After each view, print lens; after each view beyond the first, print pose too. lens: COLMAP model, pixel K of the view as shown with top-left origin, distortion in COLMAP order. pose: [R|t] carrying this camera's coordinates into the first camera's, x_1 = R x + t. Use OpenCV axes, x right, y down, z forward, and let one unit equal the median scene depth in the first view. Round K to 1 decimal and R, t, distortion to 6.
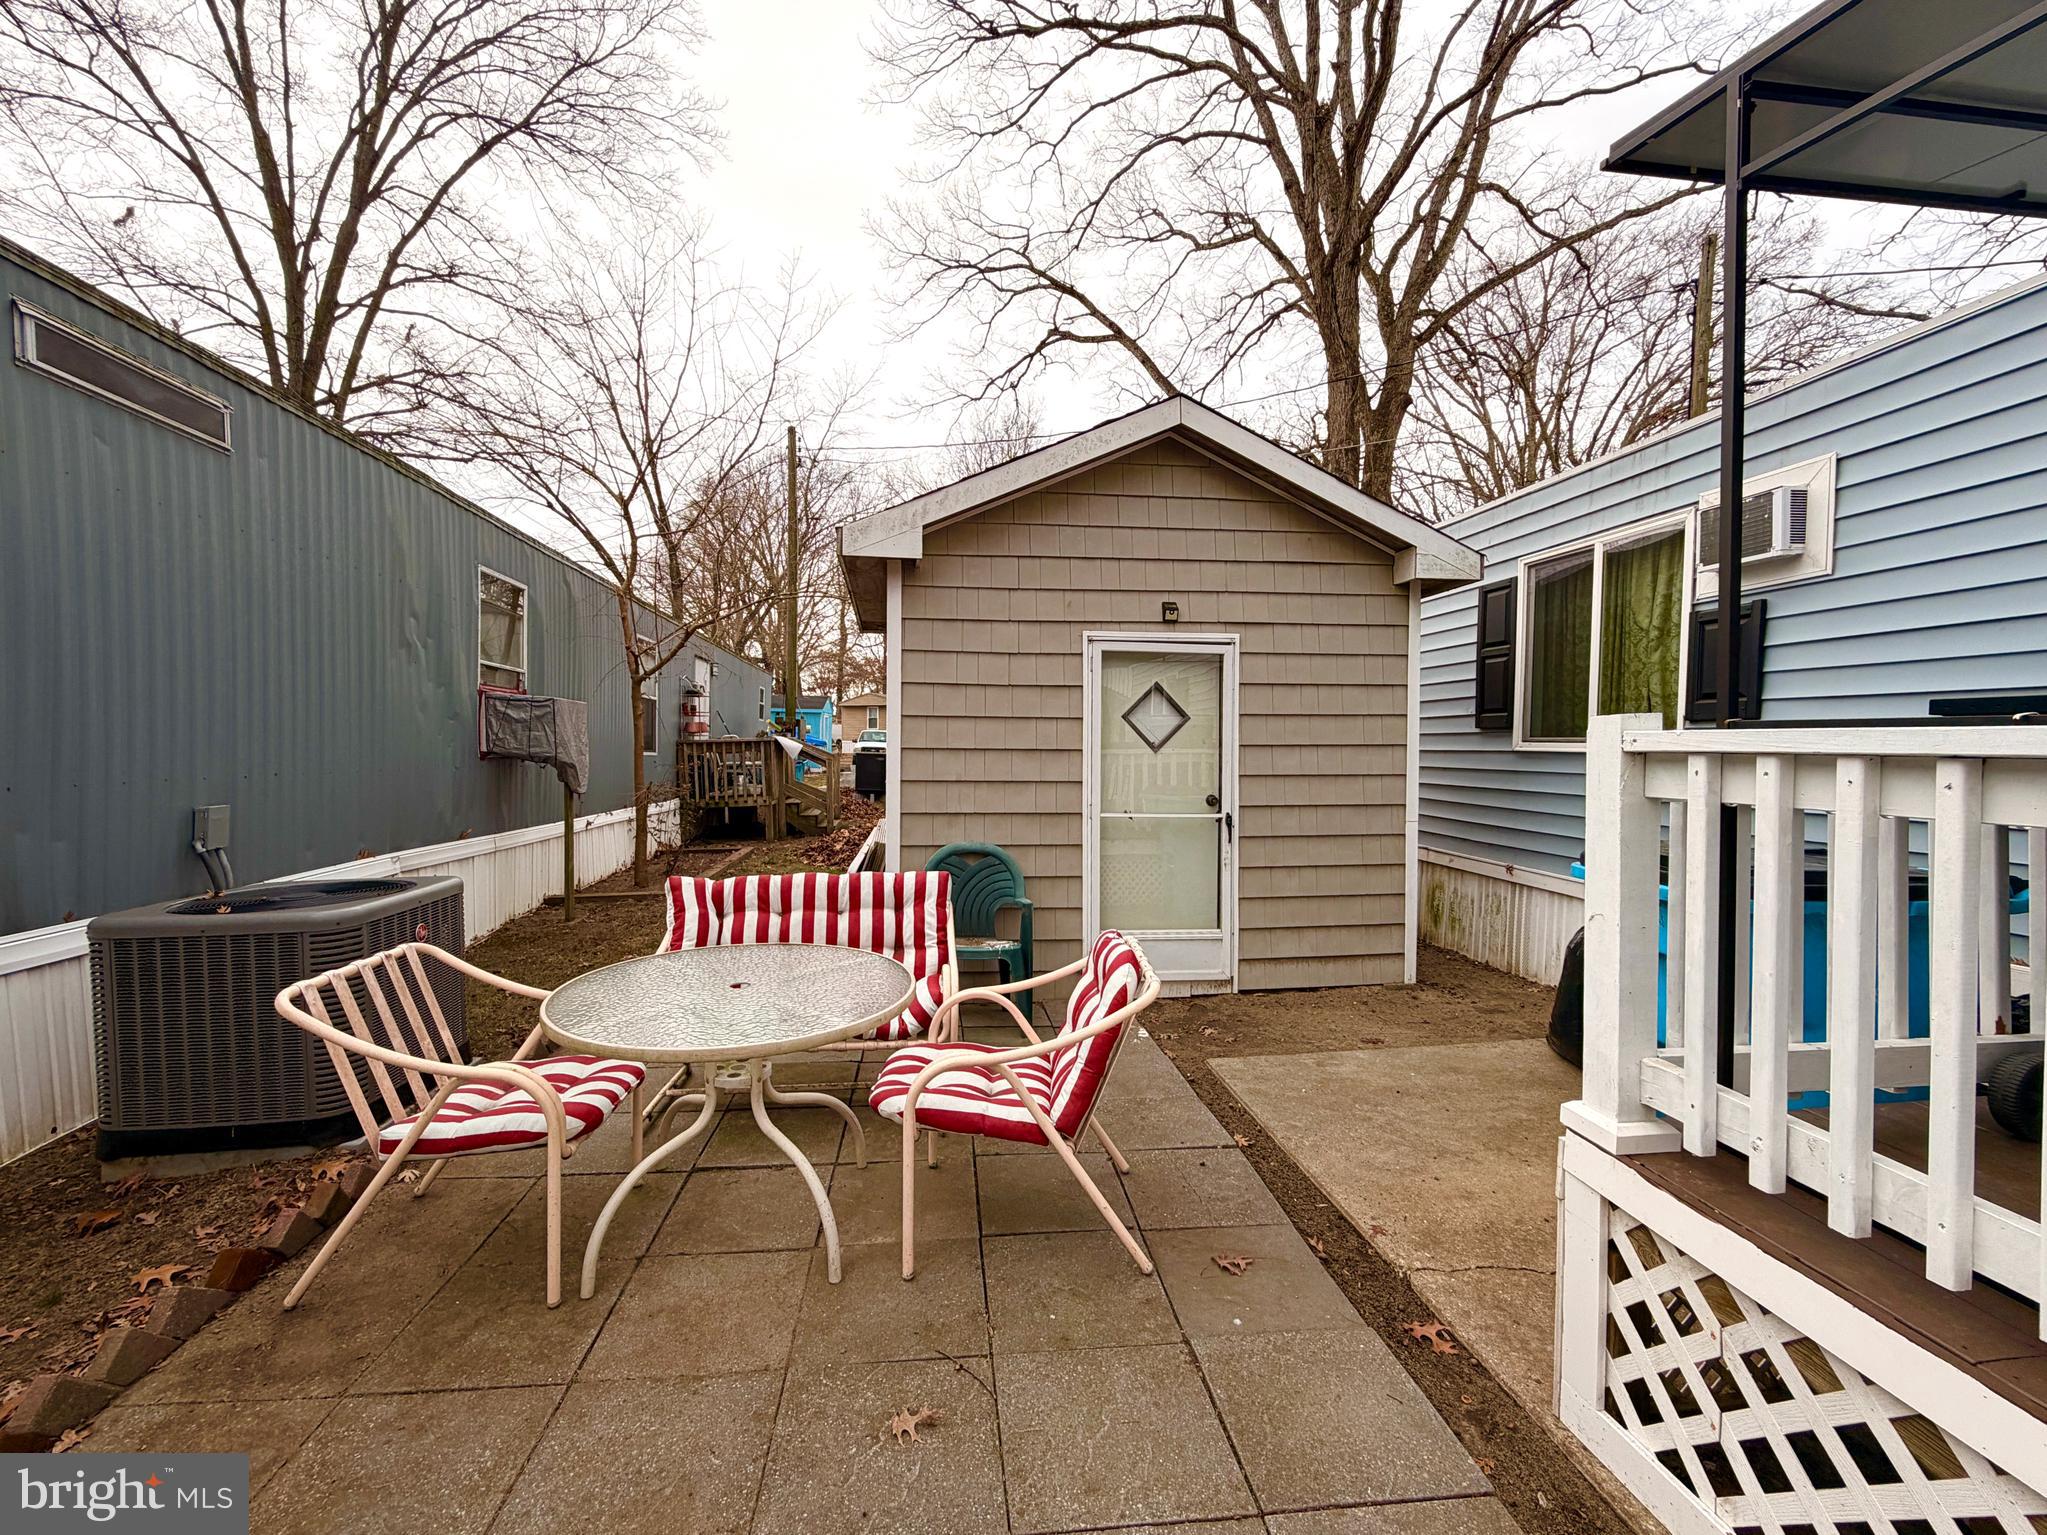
lens RADIAL K [[846.1, 0, 1023.5], [0, 846.1, 767.5], [0, 0, 1]] dist [-0.000959, -0.000153]
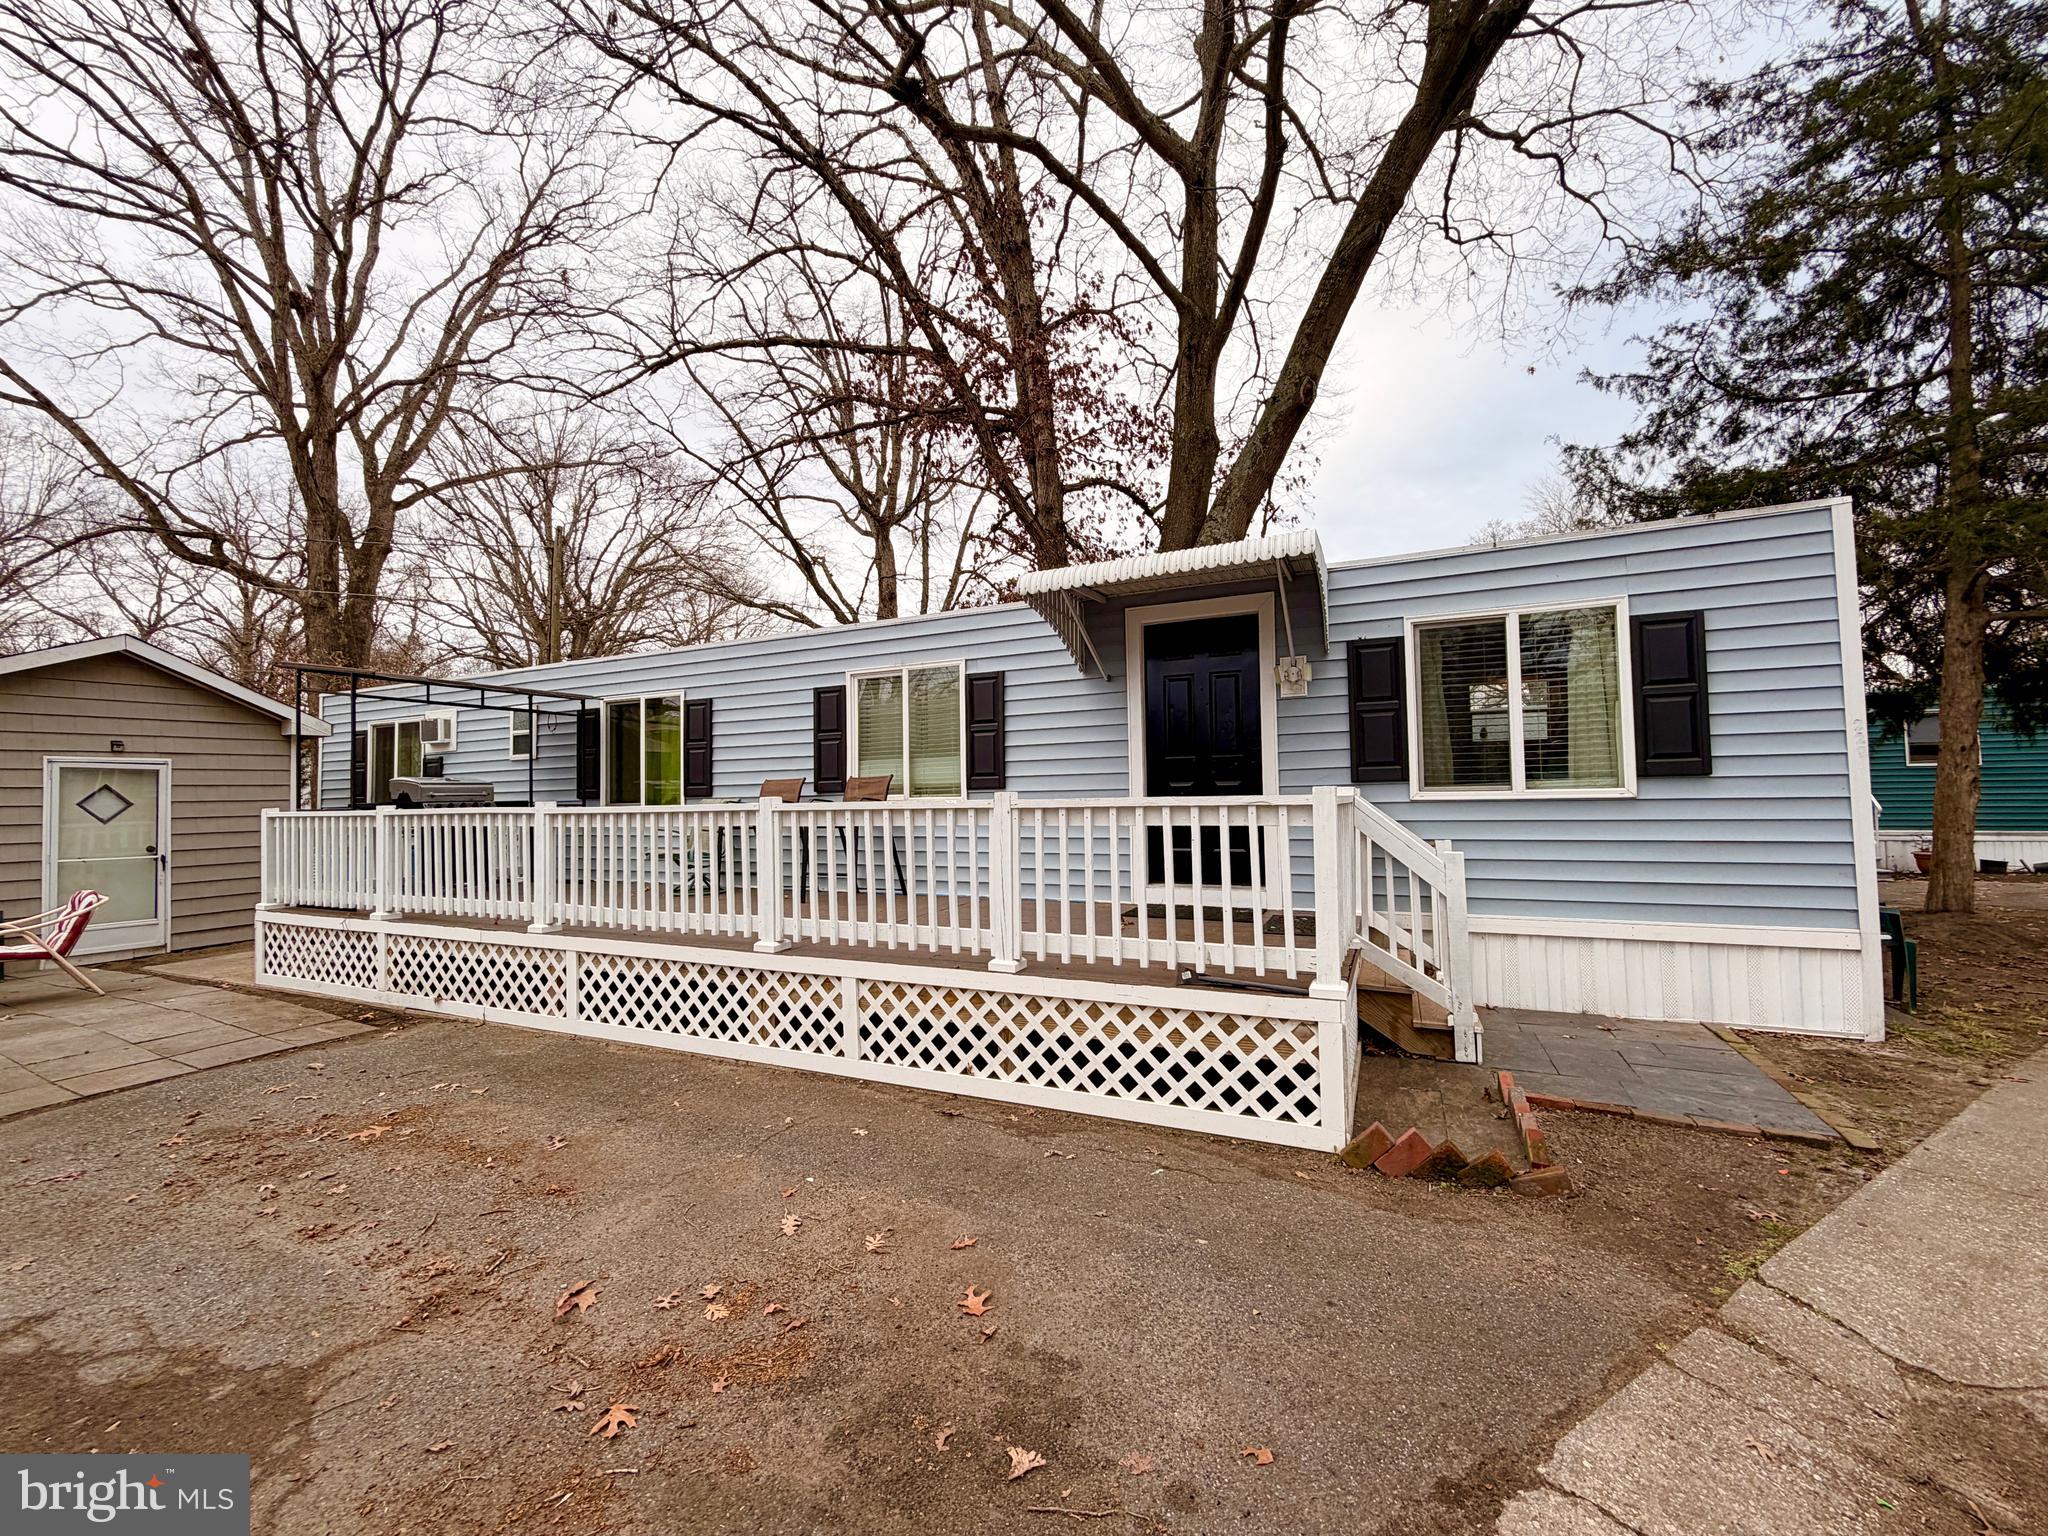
lens RADIAL K [[813.0, 0, 1024.0], [0, 813.0, 768.0], [0, 0, 1]] dist [-0.001914, 0.000039]
pose [[0.532747, 0.014537, 0.846150, -0.114664], [0.048814, 0.997660, -0.047874, 0.018063], [-0.844866, 0.066808, 0.530790, -0.684816]]
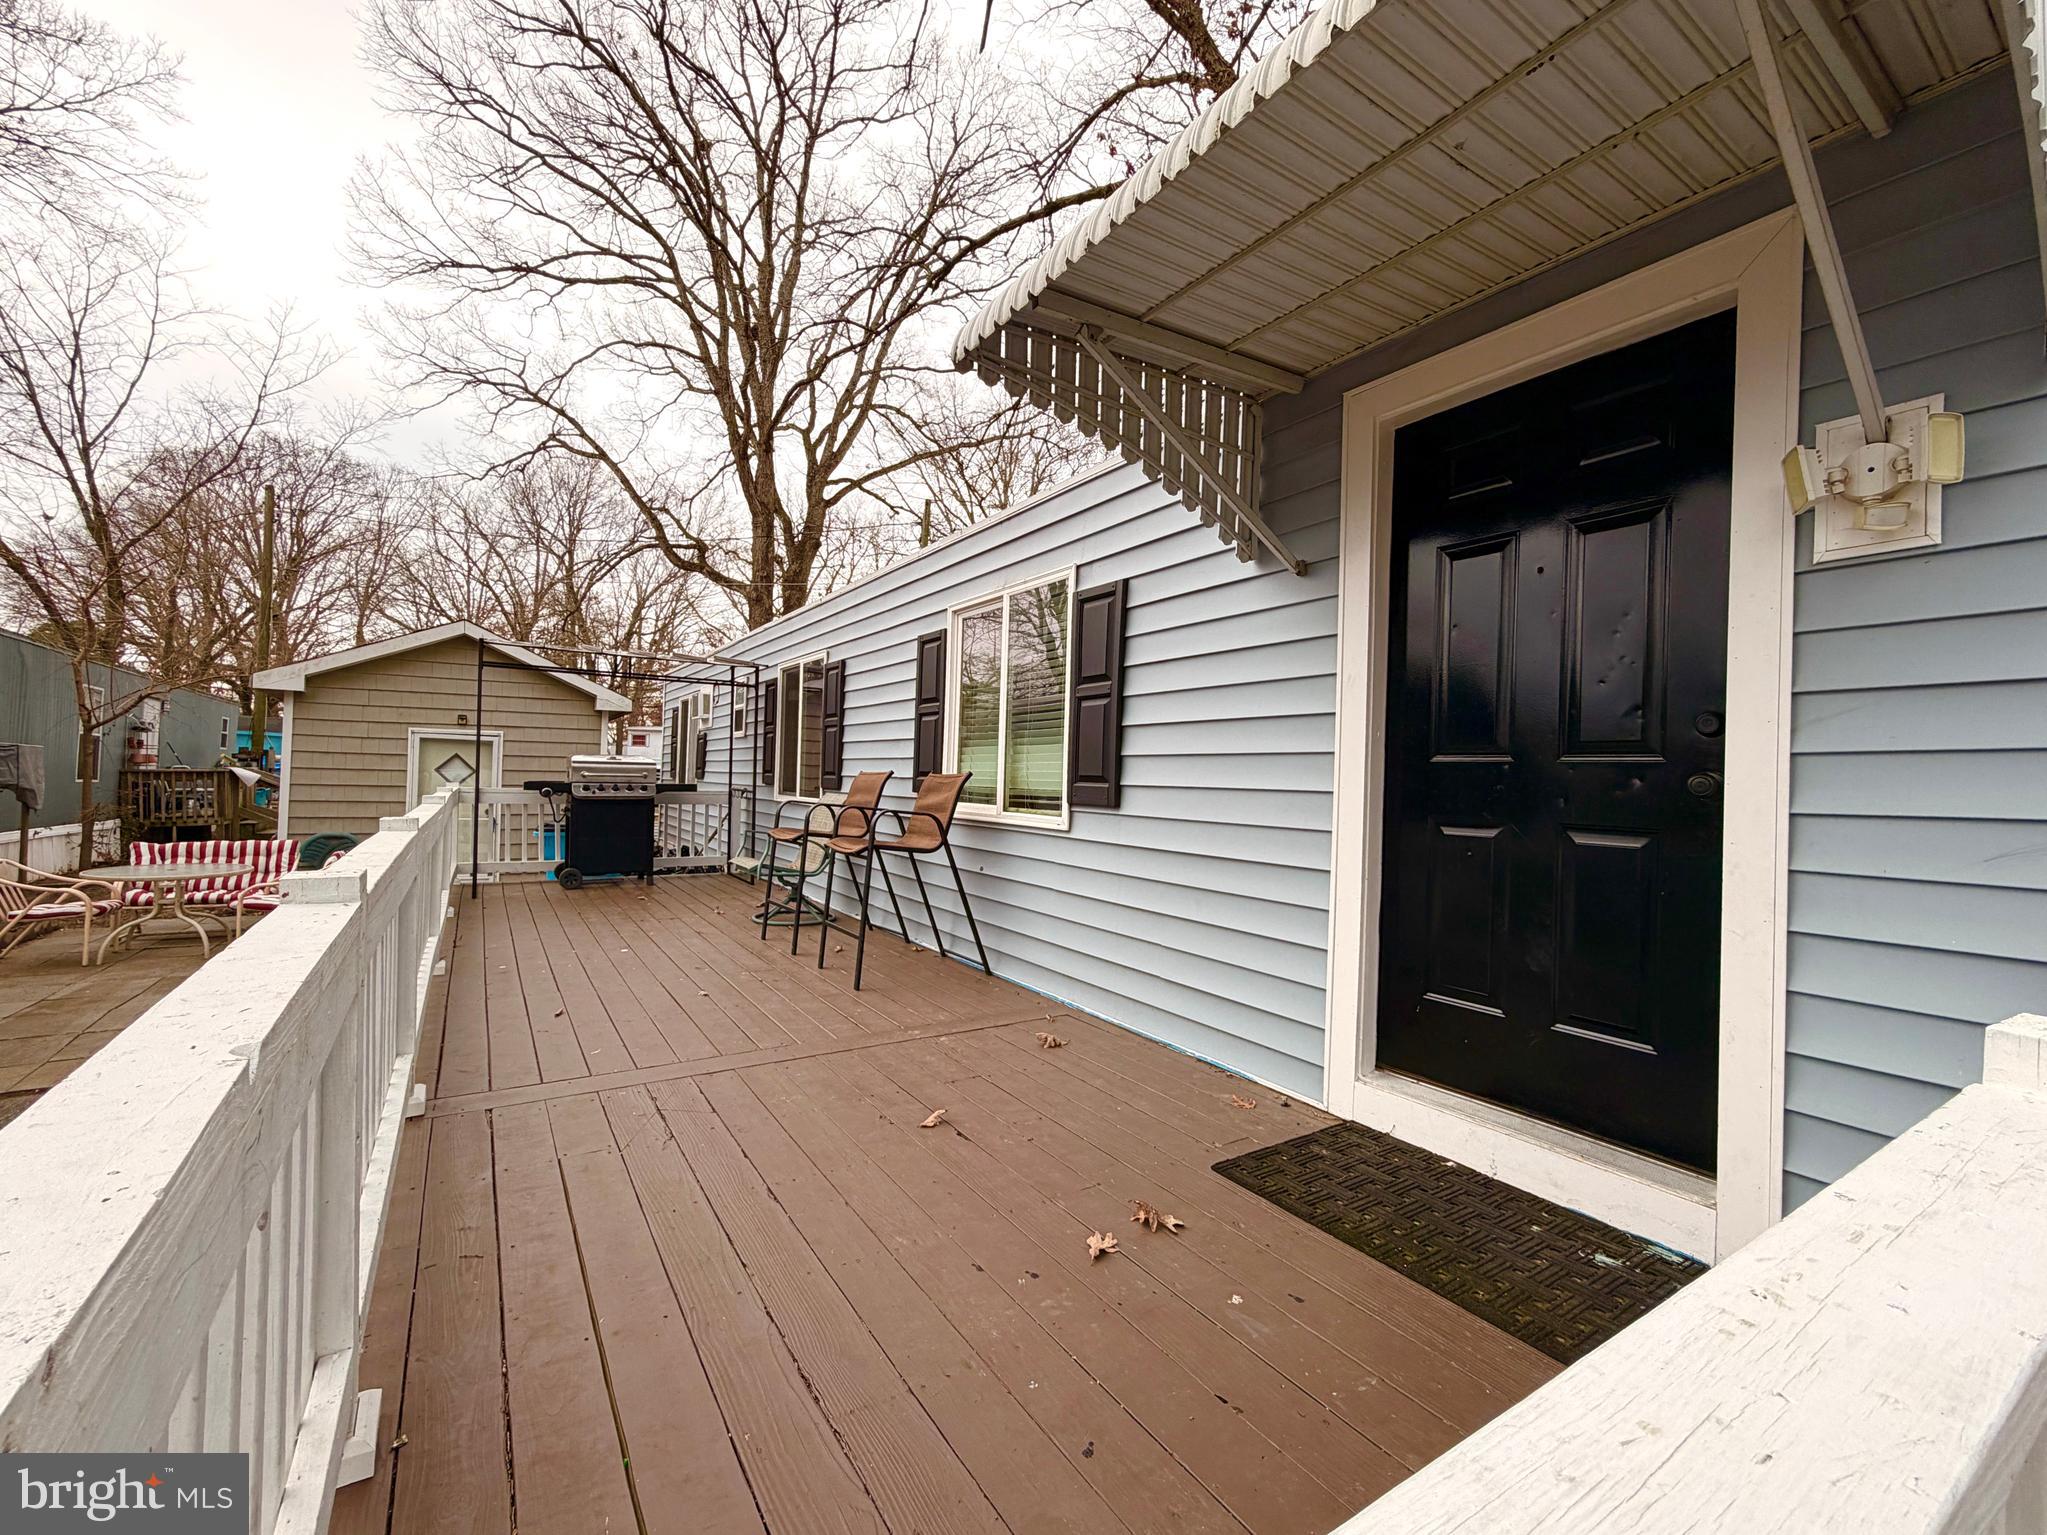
lens RADIAL K [[846.1, 0, 1023.5], [0, 846.1, 767.5], [0, 0, 1]] dist [-0.000959, -0.000153]
pose [[0.902463, 0.024505, 0.430071, 0.227190], [-0.008468, 0.999197, -0.039164, 0.000433], [-0.430685, 0.031702, 0.901945, -0.625023]]
